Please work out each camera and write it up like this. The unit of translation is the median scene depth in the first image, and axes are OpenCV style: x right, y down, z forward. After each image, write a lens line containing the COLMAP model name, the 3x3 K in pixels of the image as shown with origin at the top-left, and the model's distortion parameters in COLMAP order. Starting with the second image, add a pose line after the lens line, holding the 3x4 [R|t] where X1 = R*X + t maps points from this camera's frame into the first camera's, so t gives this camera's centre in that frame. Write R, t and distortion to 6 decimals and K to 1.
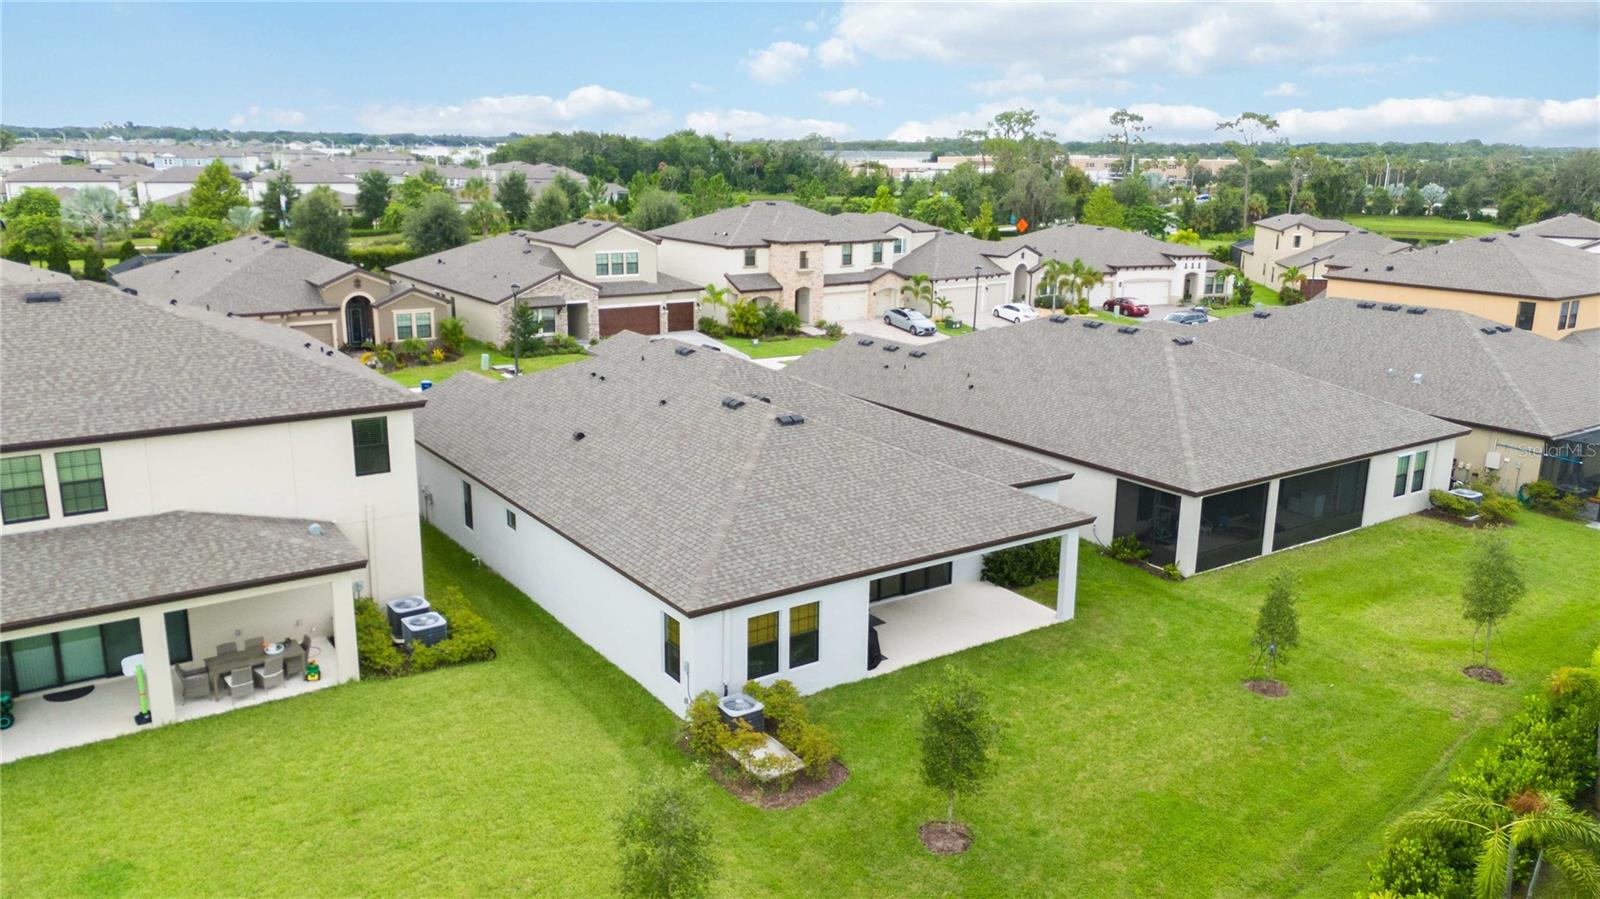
lens RADIAL K [[1192.5, 0, 800.0], [0, 1192.5, 449.5], [0, 0, 1]] dist [0.103173, -0.144027]
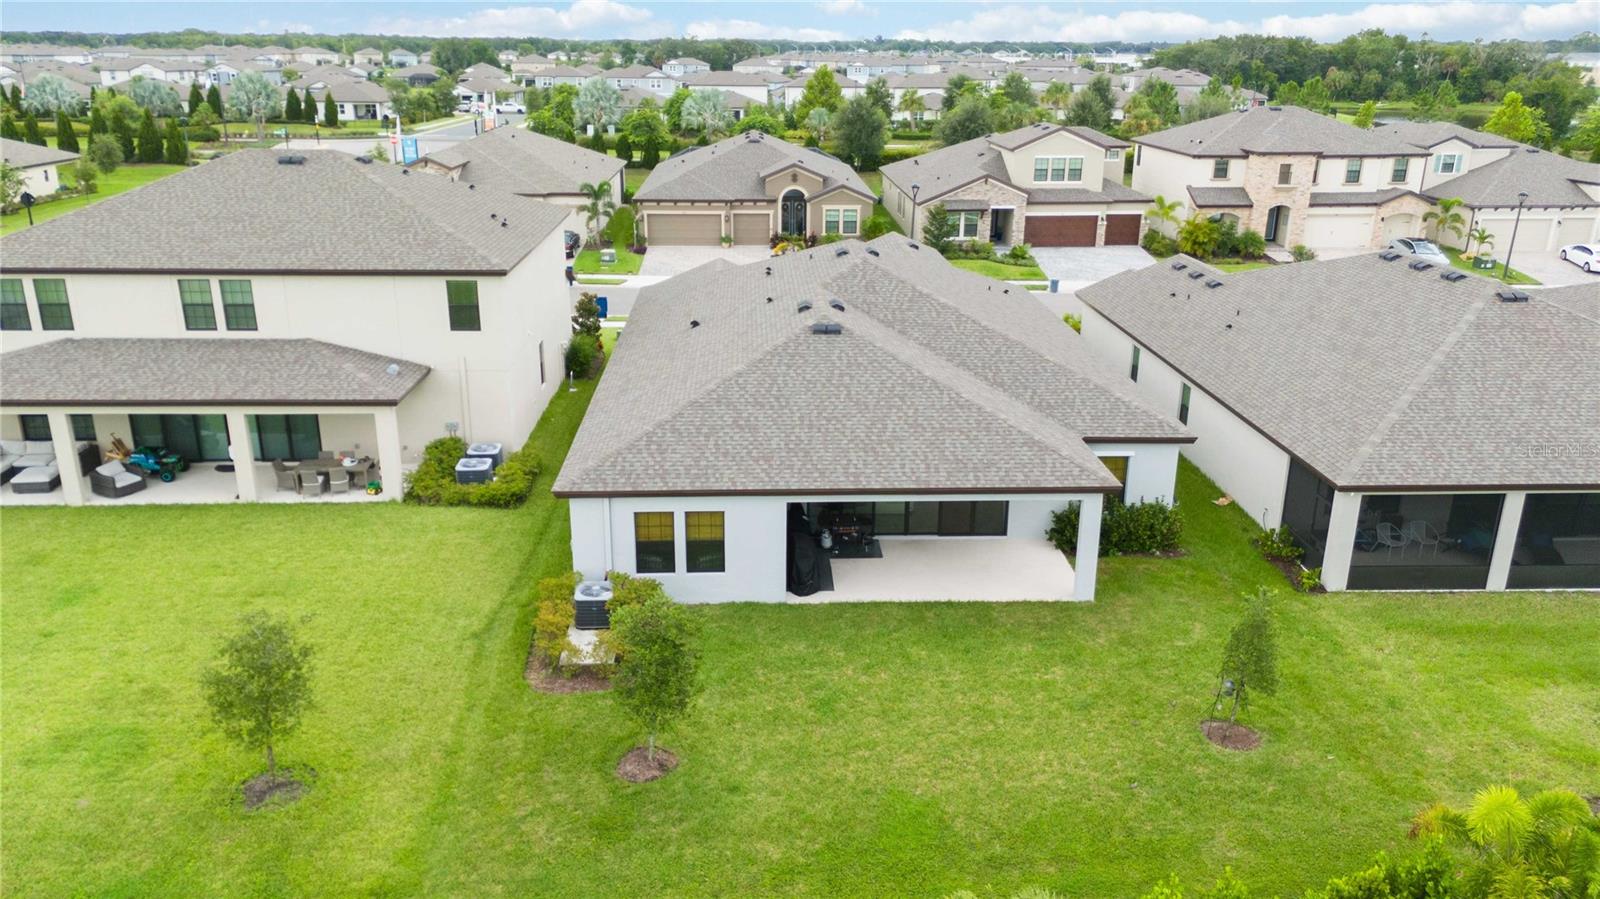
lens RADIAL K [[1164.4, 0, 800.0], [0, 1164.4, 449.5], [0, 0, 1]] dist [0.081048, -0.082063]
pose [[0.848562, 0.166549, -0.502199, 0.184025], [-0.127375, 0.985553, 0.111624, -0.012324], [0.513535, -0.030753, 0.857517, 0.077652]]
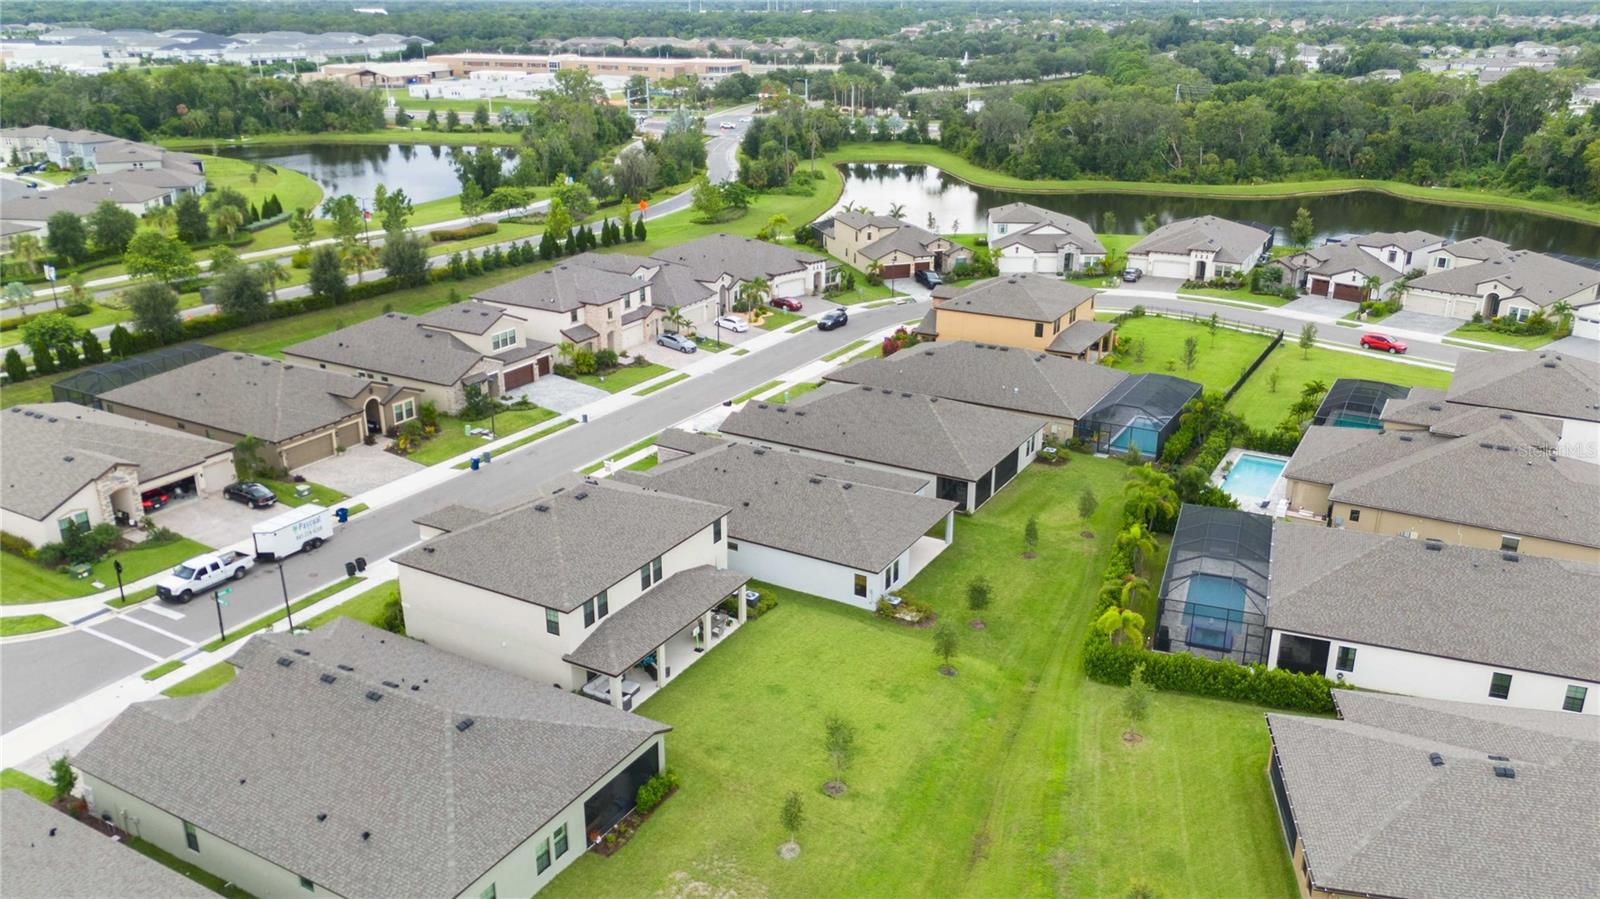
lens RADIAL K [[1192.5, 0, 800.0], [0, 1192.5, 449.5], [0, 0, 1]] dist [0.103173, -0.144027]
pose [[0.905111, -0.160971, 0.393525, -0.423820], [0.117278, 0.984175, 0.132836, -0.176086], [-0.408680, -0.074080, 0.909666, -0.477994]]
